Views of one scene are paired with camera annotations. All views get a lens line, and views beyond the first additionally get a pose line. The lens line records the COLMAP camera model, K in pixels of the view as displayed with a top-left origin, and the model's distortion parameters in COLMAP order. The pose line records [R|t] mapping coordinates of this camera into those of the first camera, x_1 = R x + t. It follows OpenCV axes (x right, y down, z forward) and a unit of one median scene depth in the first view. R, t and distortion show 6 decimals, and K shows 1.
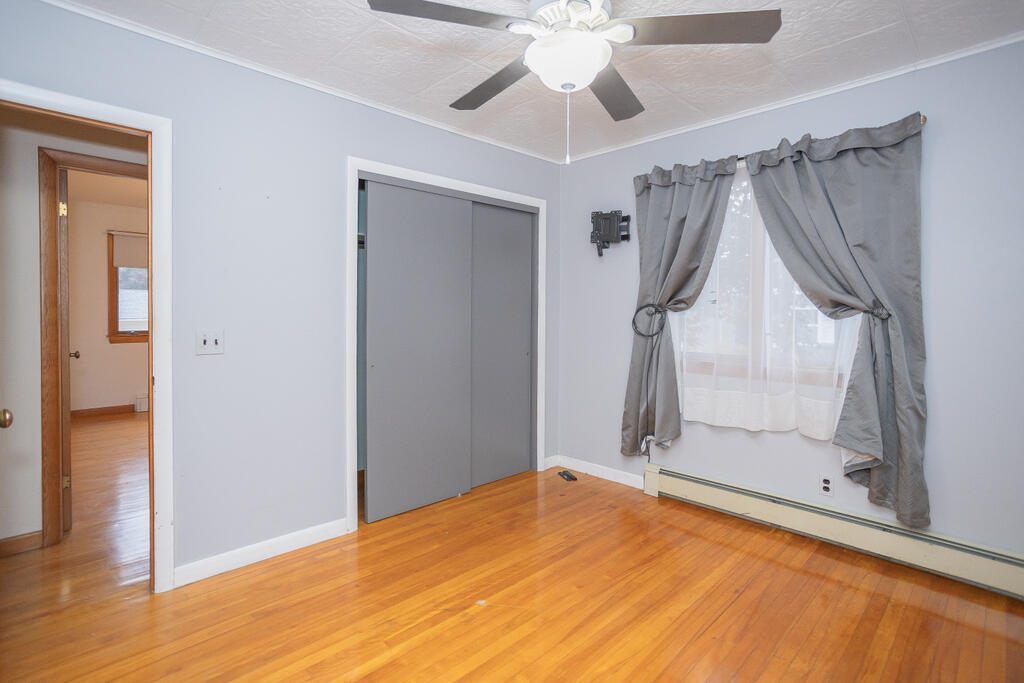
lens RADIAL K [[500.8, 0, 511.6], [0, 500.8, 306.5], [0, 0, 1]] dist [-0.002107, -0.000460]
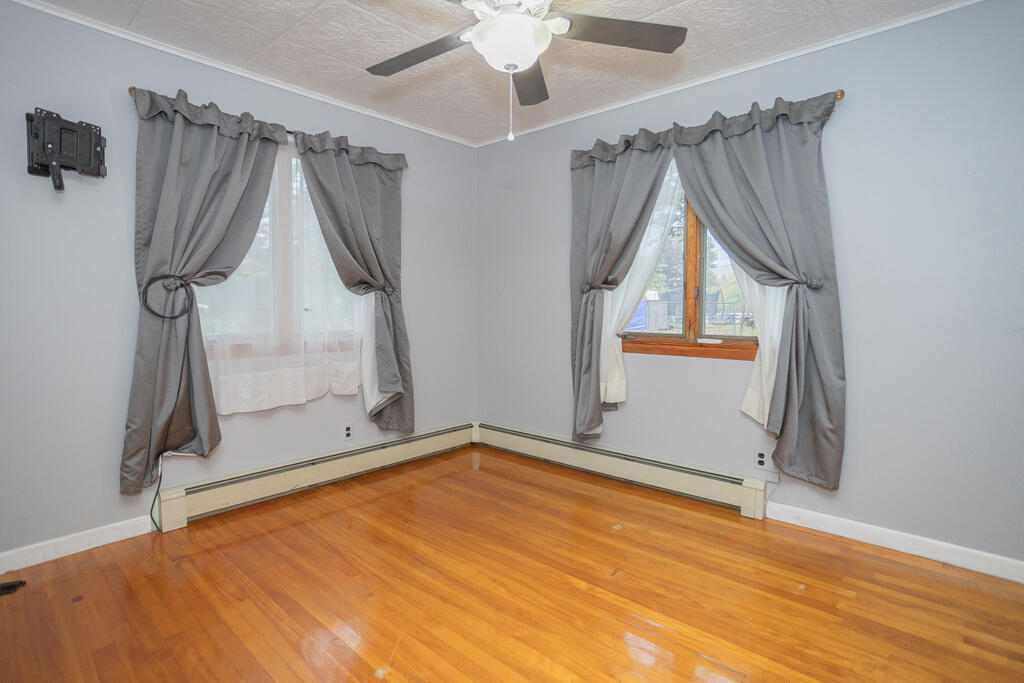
lens RADIAL K [[510.3, 0, 511.0], [0, 510.3, 316.4], [0, 0, 1]] dist [-0.000436, 0.000243]
pose [[-0.045650, -0.024503, 0.998657, -0.586477], [-0.006991, 0.999682, 0.024209, 0.040668], [-0.998933, -0.005876, -0.045807, 0.625021]]
